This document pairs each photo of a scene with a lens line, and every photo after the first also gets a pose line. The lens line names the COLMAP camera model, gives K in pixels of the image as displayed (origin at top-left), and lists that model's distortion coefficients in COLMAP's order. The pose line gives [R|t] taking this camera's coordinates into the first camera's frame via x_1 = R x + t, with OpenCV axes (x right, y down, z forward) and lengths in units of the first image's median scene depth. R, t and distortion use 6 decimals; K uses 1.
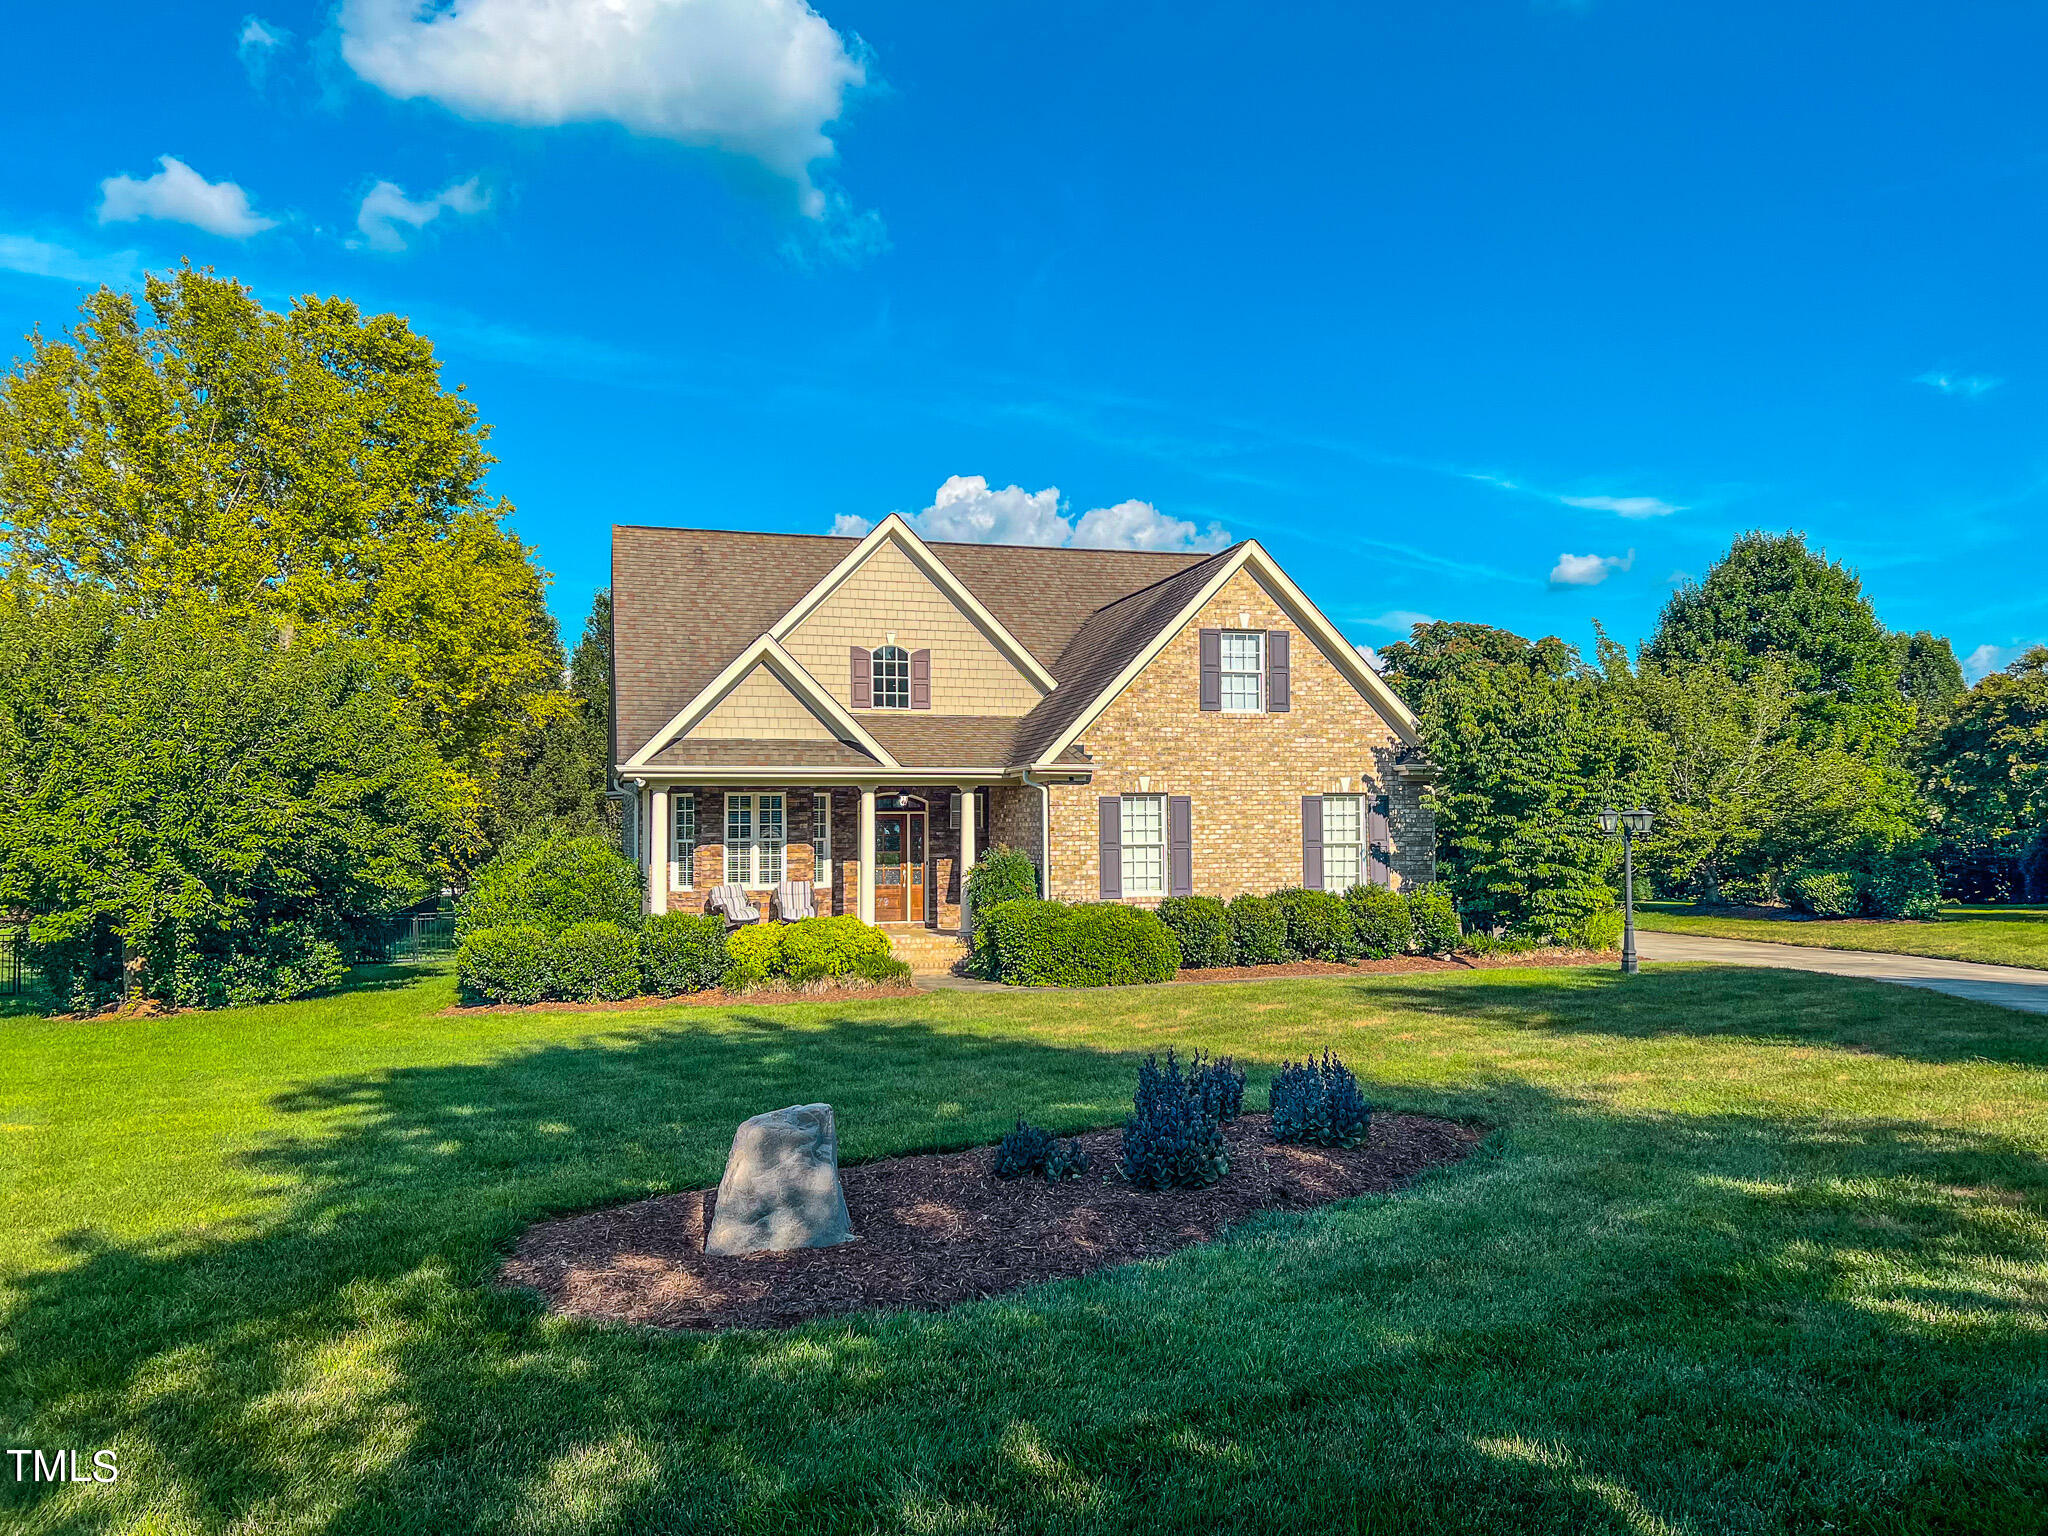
lens RADIAL K [[1503.9, 0, 1014.5], [0, 1503.9, 772.3], [0, 0, 1]] dist [0.142401, -0.250264]
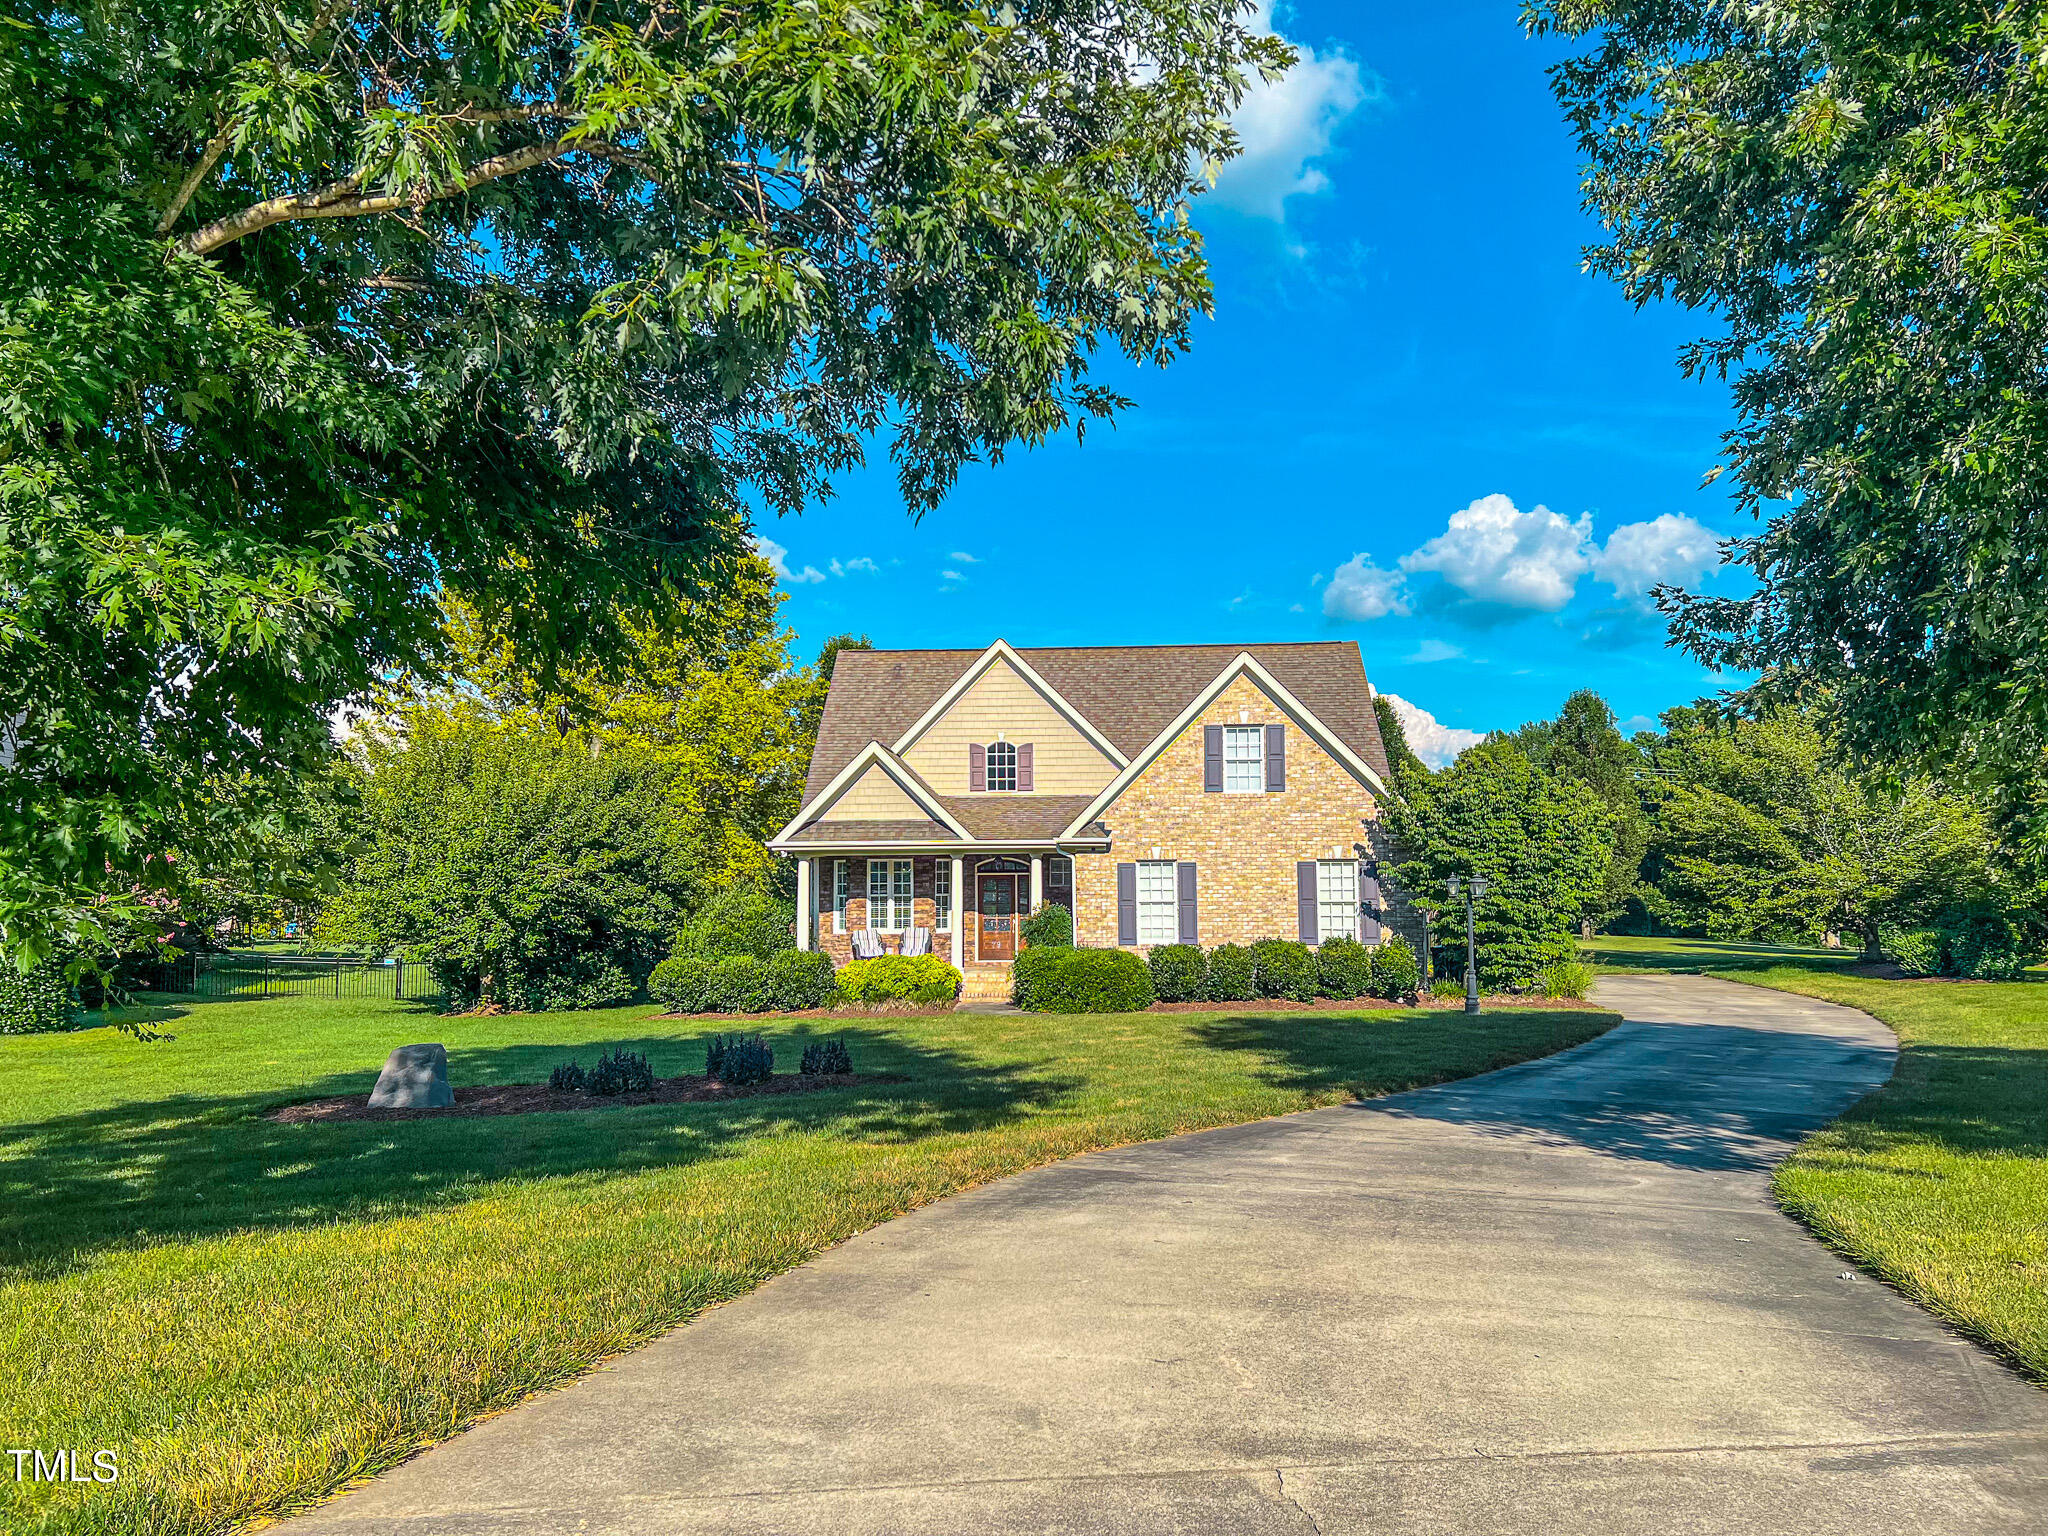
lens RADIAL K [[1512.9, 0, 1007.9], [0, 1512.9, 777.7], [0, 0, 1]] dist [0.196046, -0.369101]
pose [[0.940938, -0.021088, -0.337921, 0.385256], [0.013052, 0.999576, -0.026037, -0.022403], [0.338327, 0.020089, 0.940814, -0.212958]]
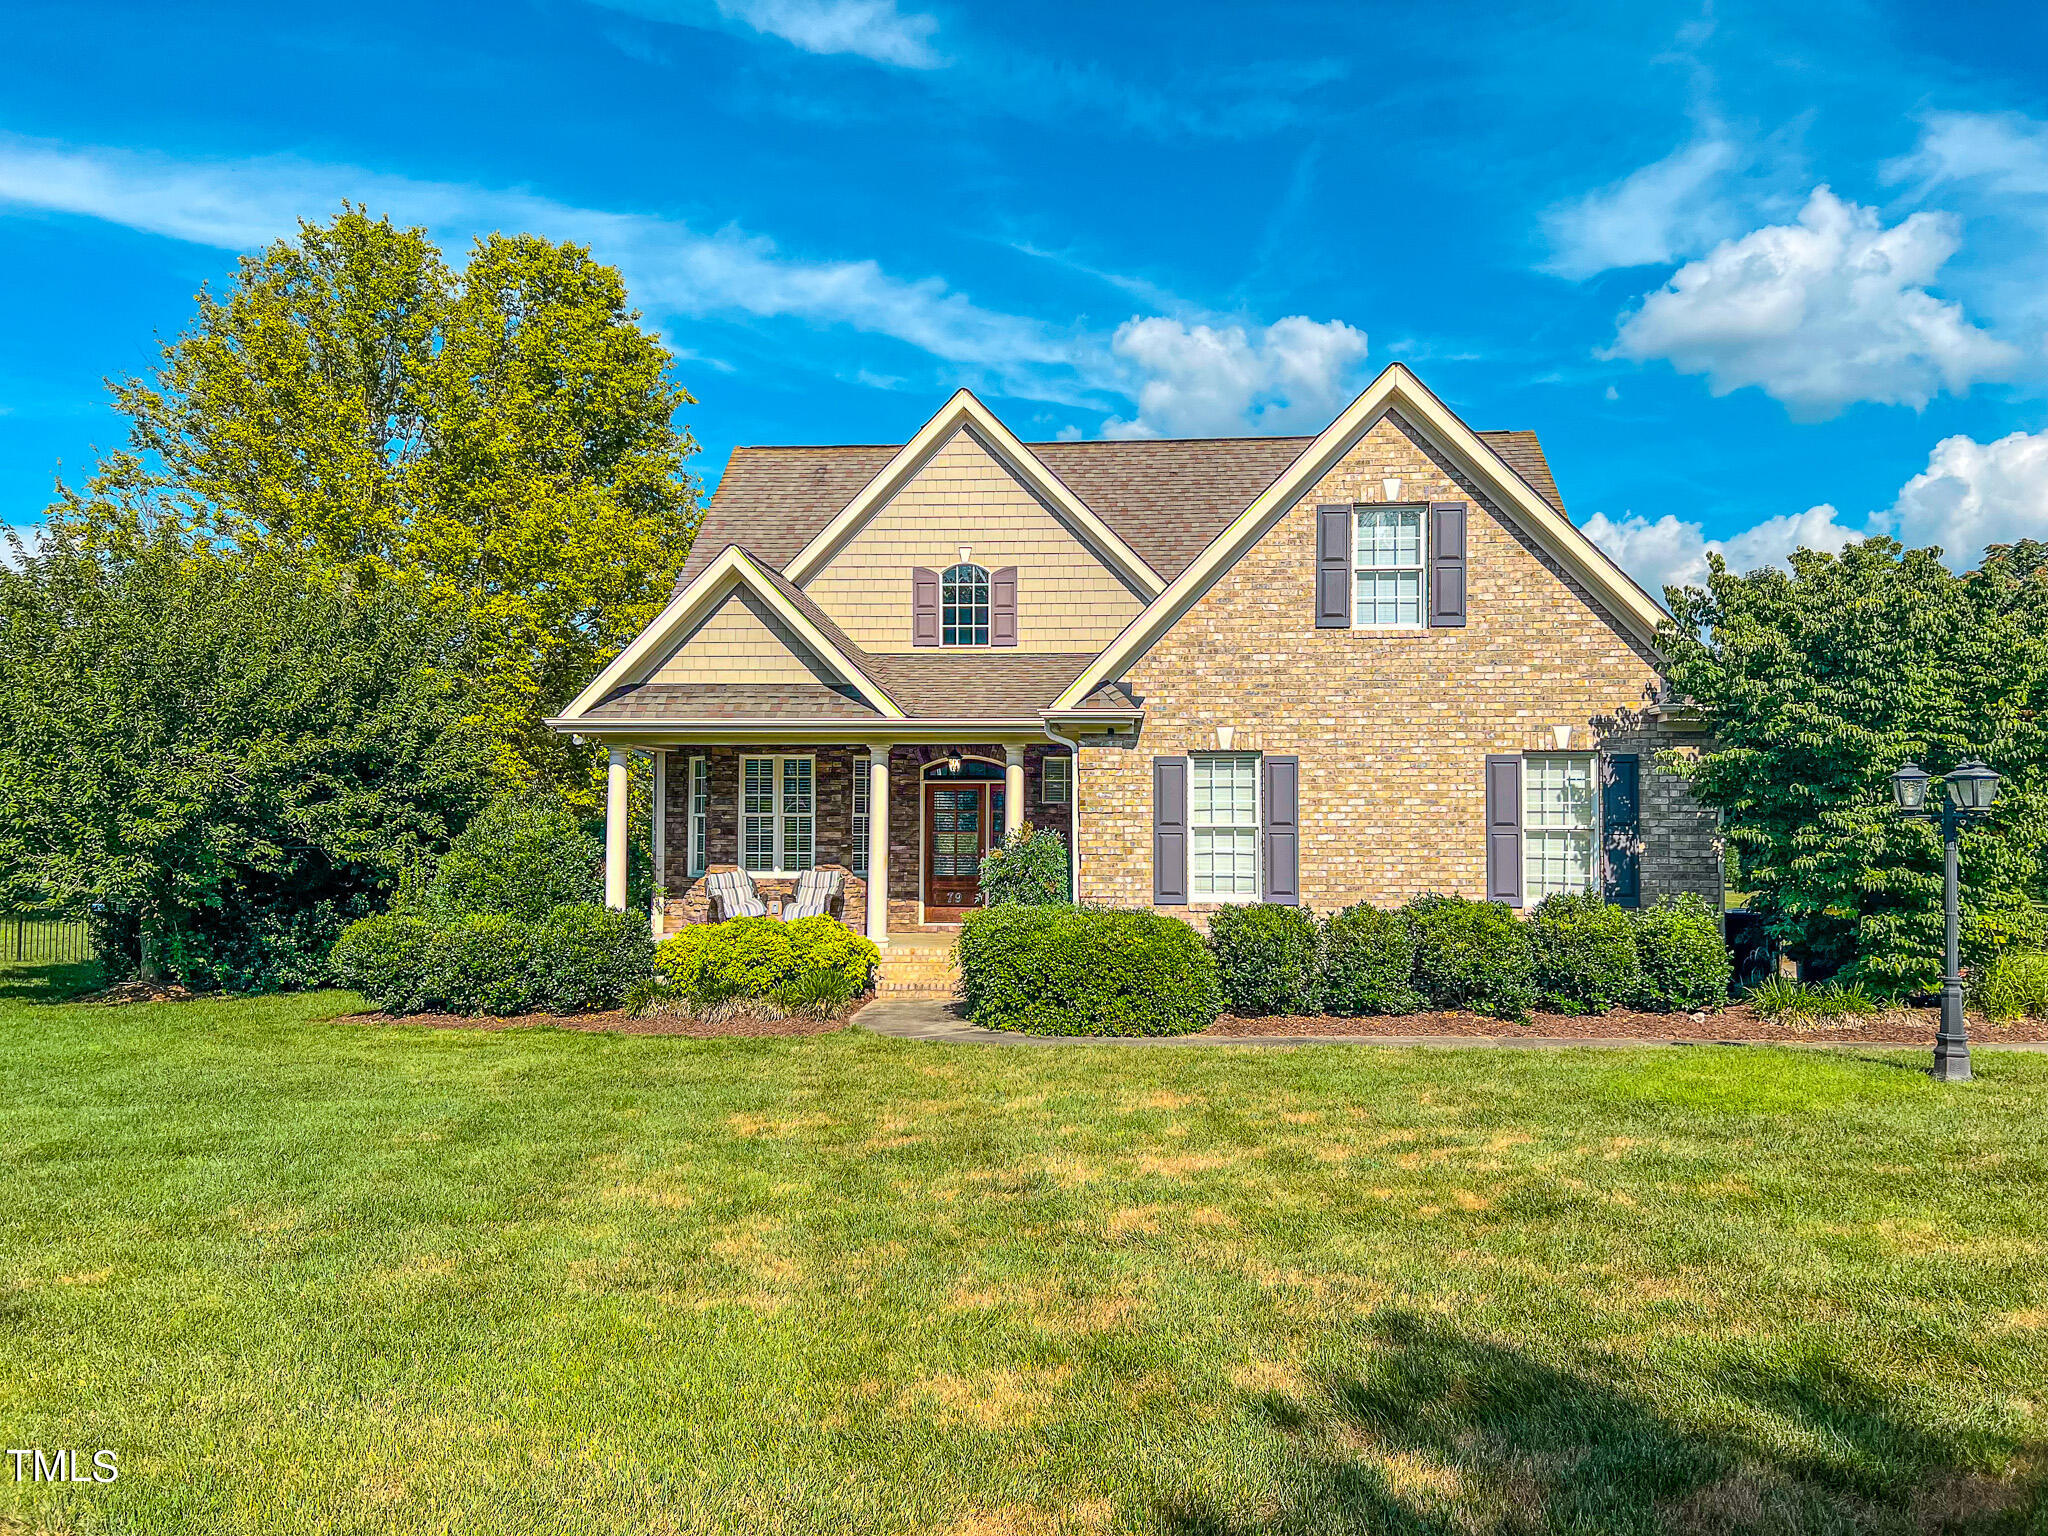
lens RADIAL K [[1503.9, 0, 1014.5], [0, 1503.9, 772.3], [0, 0, 1]] dist [0.142401, -0.250264]
pose [[0.932972, -0.000035, -0.359950, 0.237472], [0.003707, 0.999948, 0.009510, 0.016126], [0.359931, -0.010207, 0.932923, 0.319726]]
